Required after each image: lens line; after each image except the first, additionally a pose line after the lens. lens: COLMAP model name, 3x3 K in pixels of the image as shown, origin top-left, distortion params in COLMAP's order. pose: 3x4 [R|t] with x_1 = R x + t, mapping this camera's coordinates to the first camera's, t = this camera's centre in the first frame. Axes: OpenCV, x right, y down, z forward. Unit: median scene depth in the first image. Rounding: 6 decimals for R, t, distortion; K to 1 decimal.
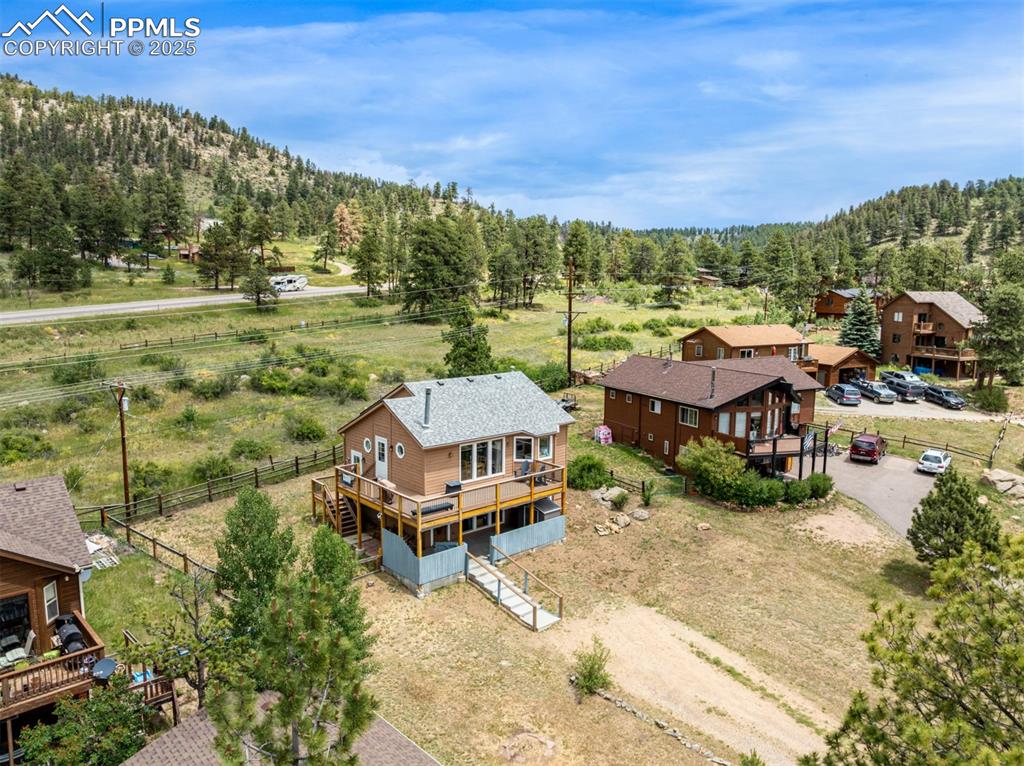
lens RADIAL K [[685.1, 0, 512.0], [0, 685.1, 383.0], [0, 0, 1]] dist [-0.054234, -0.001898]
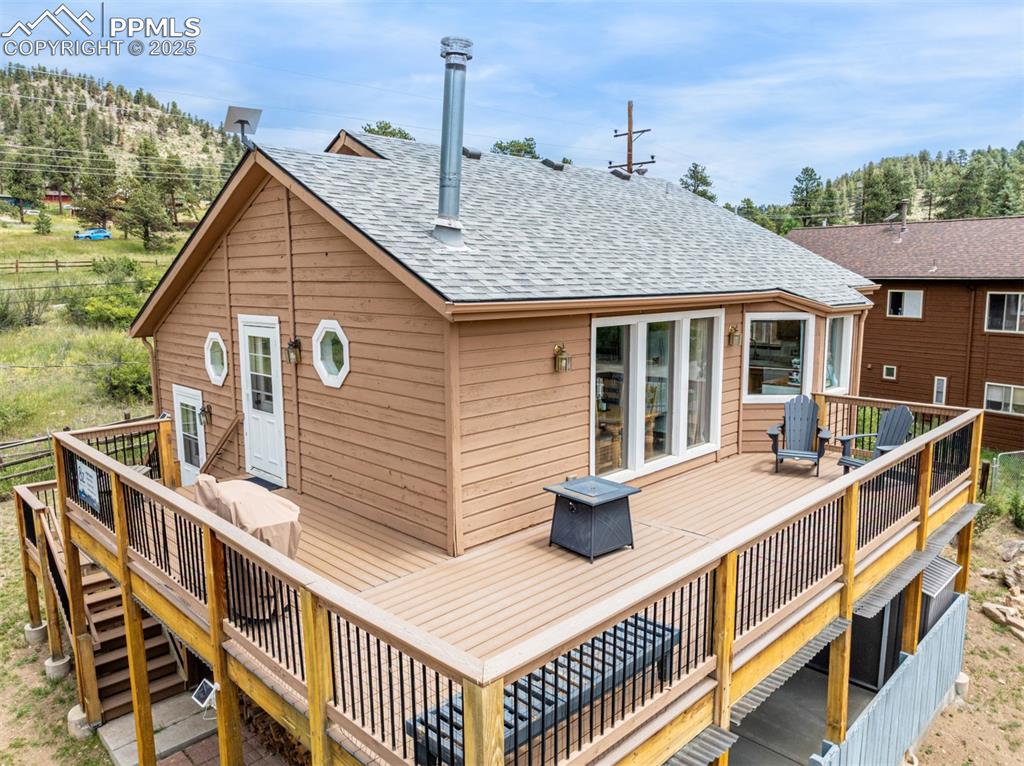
lens RADIAL K [[708.5, 0, 512.0], [0, 708.5, 383.0], [0, 0, 1]] dist [-0.050781, 0.007233]
pose [[0.998001, -0.024906, 0.058084, -0.040604], [0.024477, 0.999668, 0.008083, 0.037622], [-0.058266, -0.006645, 0.998279, 0.263610]]
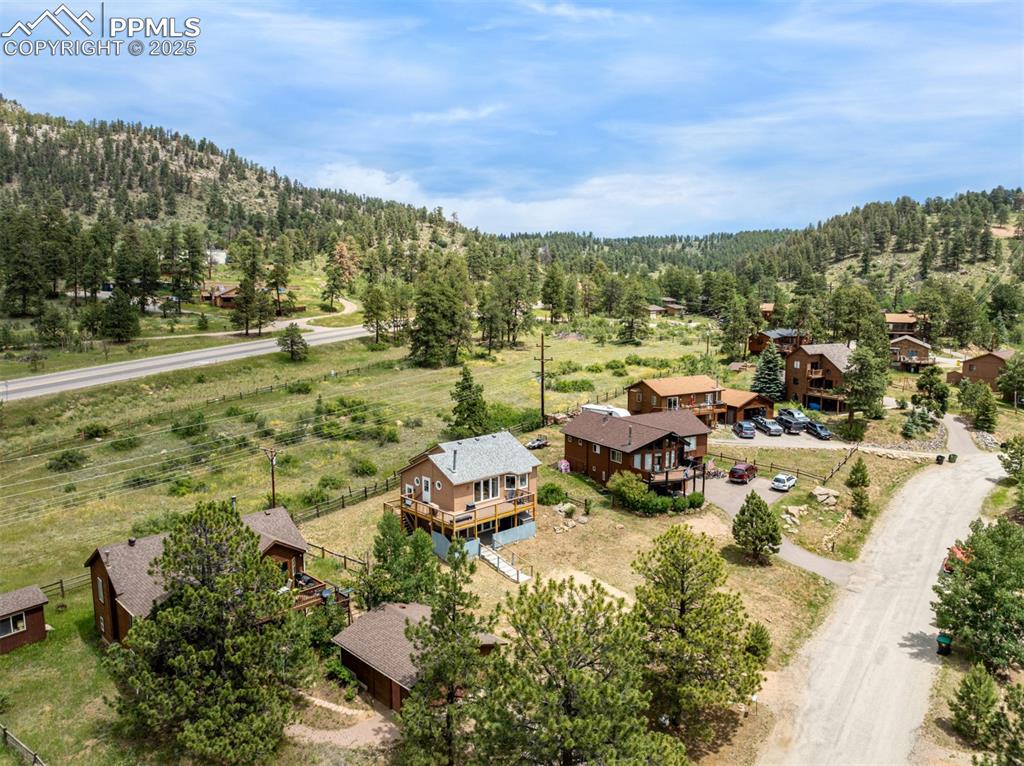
lens RADIAL K [[685.1, 0, 512.0], [0, 685.1, 383.0], [0, 0, 1]] dist [-0.054234, -0.001898]
pose [[0.999646, -0.014407, 0.022353, -0.004963], [0.014655, 0.999832, -0.010991, -0.047499], [-0.022191, 0.011314, 0.999690, -0.251598]]
